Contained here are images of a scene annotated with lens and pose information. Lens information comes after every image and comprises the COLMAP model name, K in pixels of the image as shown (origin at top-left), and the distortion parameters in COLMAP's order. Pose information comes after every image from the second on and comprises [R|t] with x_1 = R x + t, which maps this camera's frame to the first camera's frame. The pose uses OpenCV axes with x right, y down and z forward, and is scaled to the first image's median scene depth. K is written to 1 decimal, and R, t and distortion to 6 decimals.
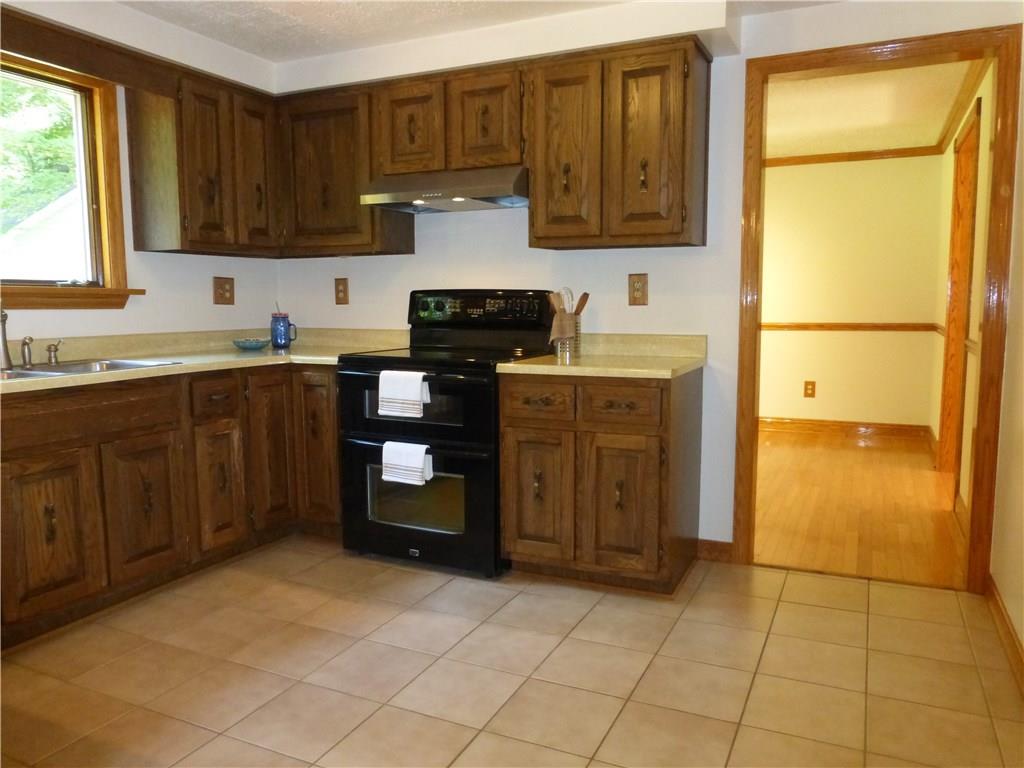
lens RADIAL K [[758.0, 0, 512.0], [0, 758.0, 384.0], [0, 0, 1]] dist [-0.039676, 0.055377]
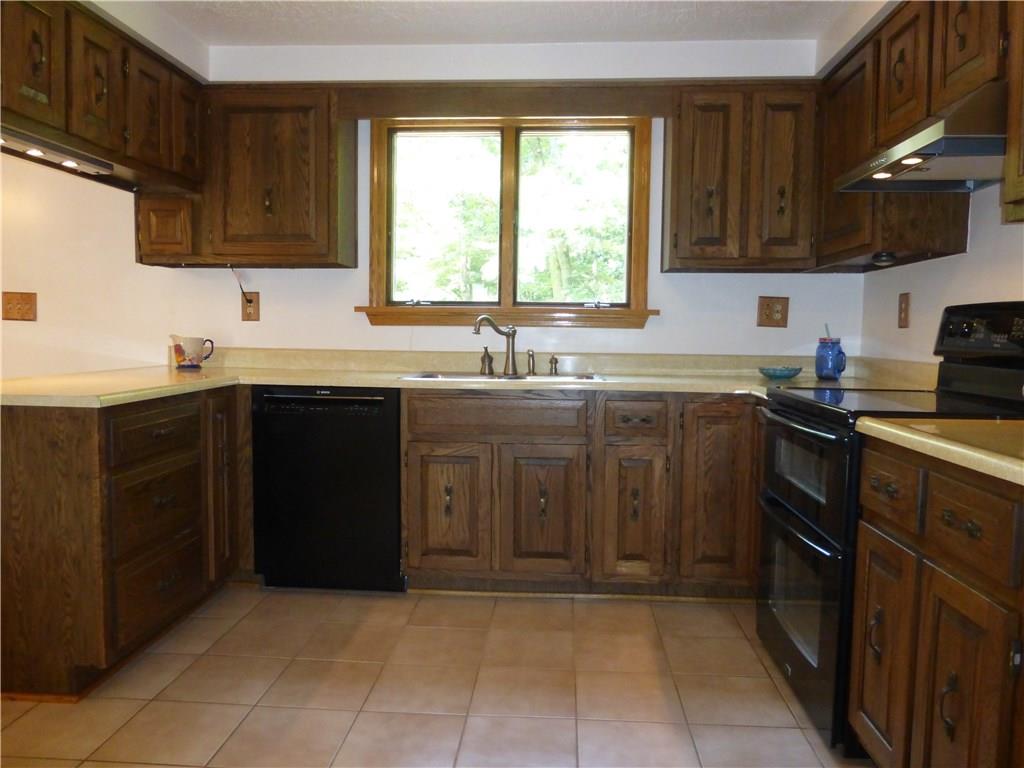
lens RADIAL K [[758.0, 0, 512.0], [0, 758.0, 384.0], [0, 0, 1]] dist [-0.039676, 0.055377]
pose [[0.367040, 0.071664, -0.927440, 0.405465], [-0.113243, 0.993055, 0.031917, -0.037762], [0.923286, 0.093311, 0.372606, 0.460359]]
